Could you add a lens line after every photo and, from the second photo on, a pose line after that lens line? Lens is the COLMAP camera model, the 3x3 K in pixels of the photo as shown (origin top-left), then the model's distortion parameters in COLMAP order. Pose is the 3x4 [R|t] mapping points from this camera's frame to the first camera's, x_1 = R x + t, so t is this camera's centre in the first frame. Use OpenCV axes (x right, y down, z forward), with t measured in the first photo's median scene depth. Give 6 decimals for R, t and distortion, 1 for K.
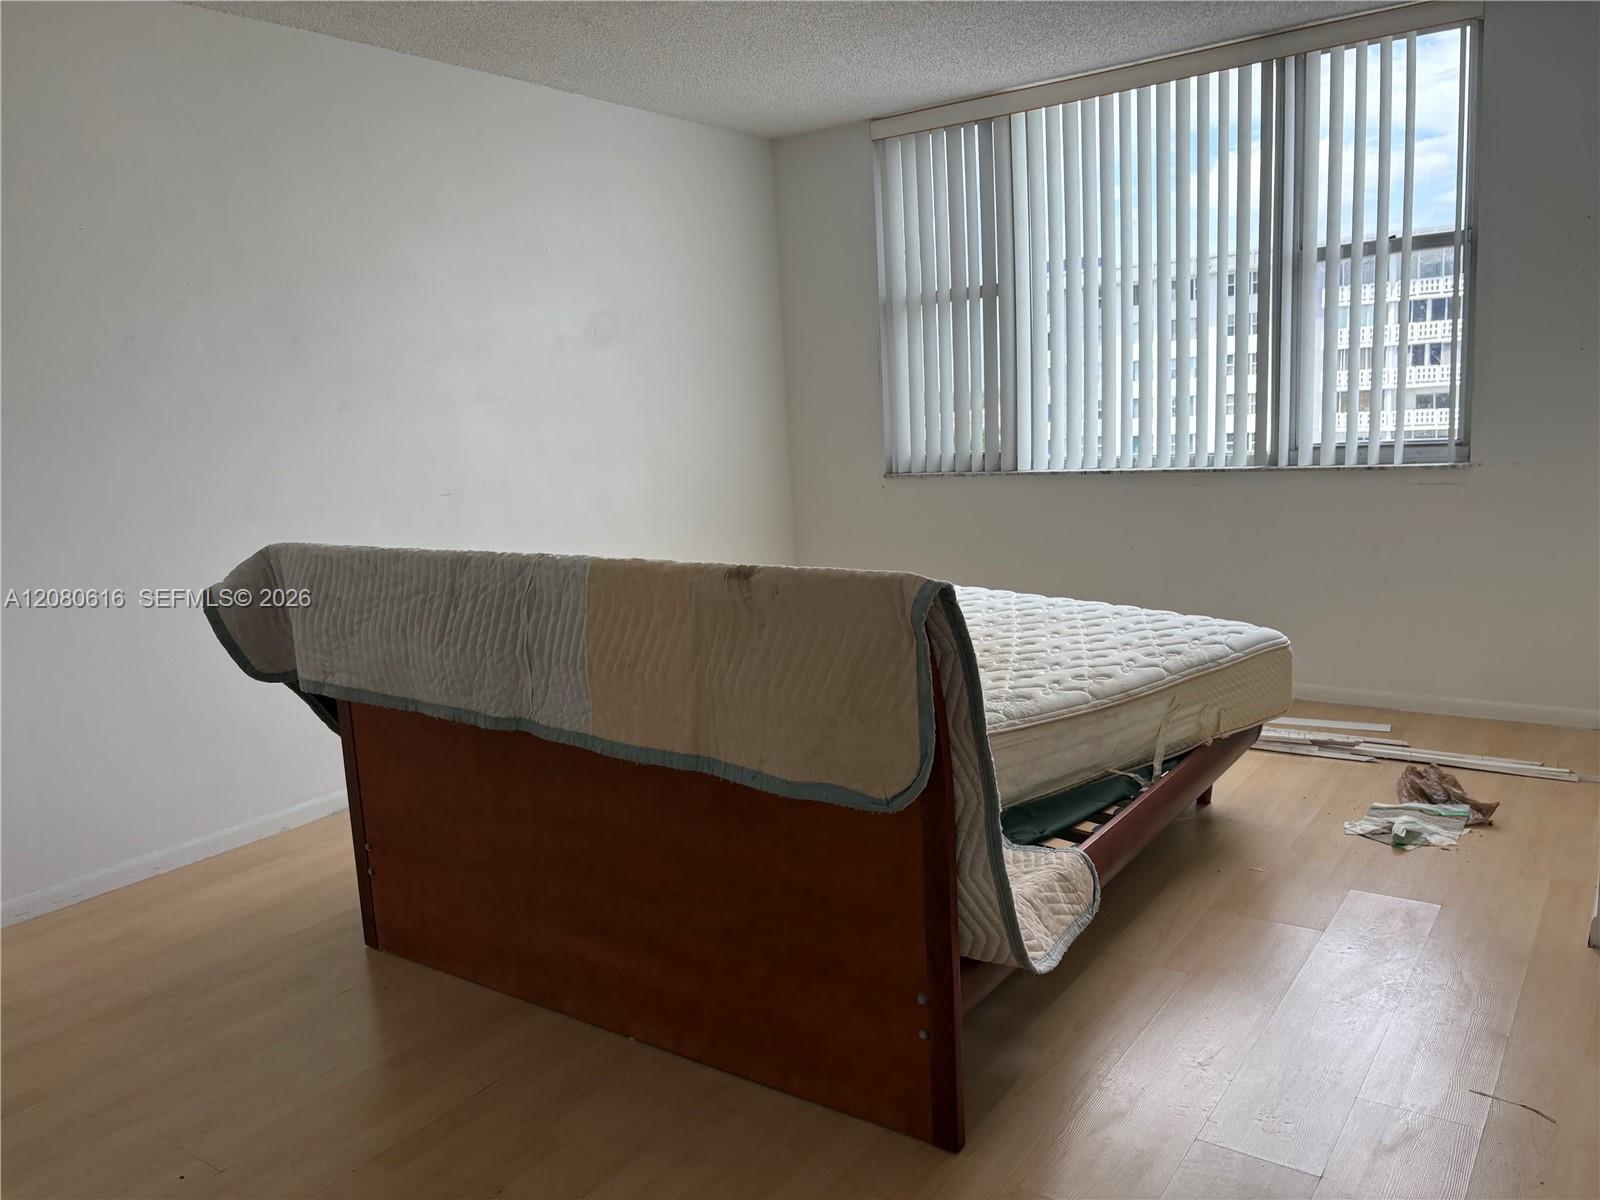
lens RADIAL K [[1202.1, 0, 794.1], [0, 1202.1, 614.4], [0, 0, 1]] dist [0.024221, -0.002710]
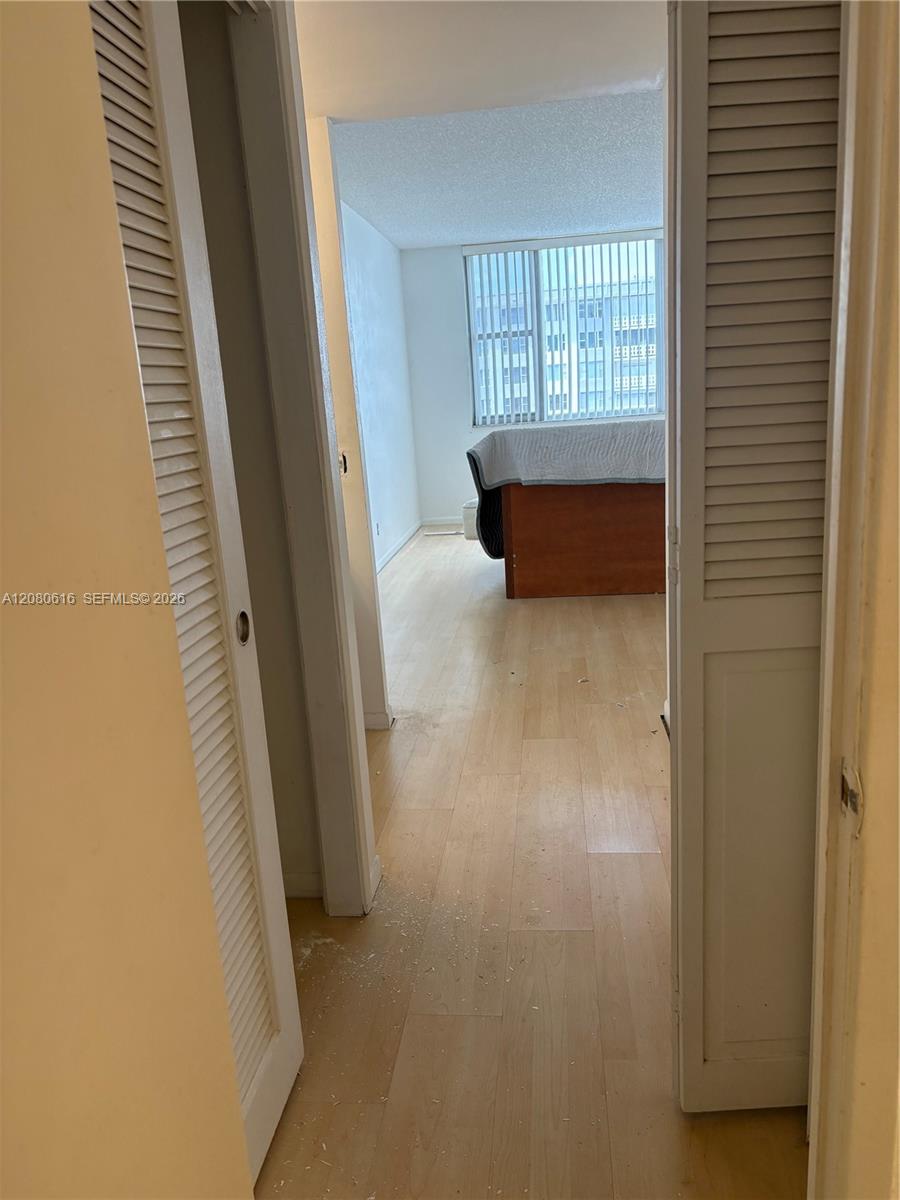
lens RADIAL K [[901.6, 0, 450.0], [0, 901.6, 600.0], [0, 0, 1]] dist [0.024221, -0.002710]
pose [[0.870606, -0.116749, 0.477928, -1.574603], [0.101535, 0.993160, 0.057652, 0.189071], [-0.481390, -0.001666, 0.876505, -0.646896]]
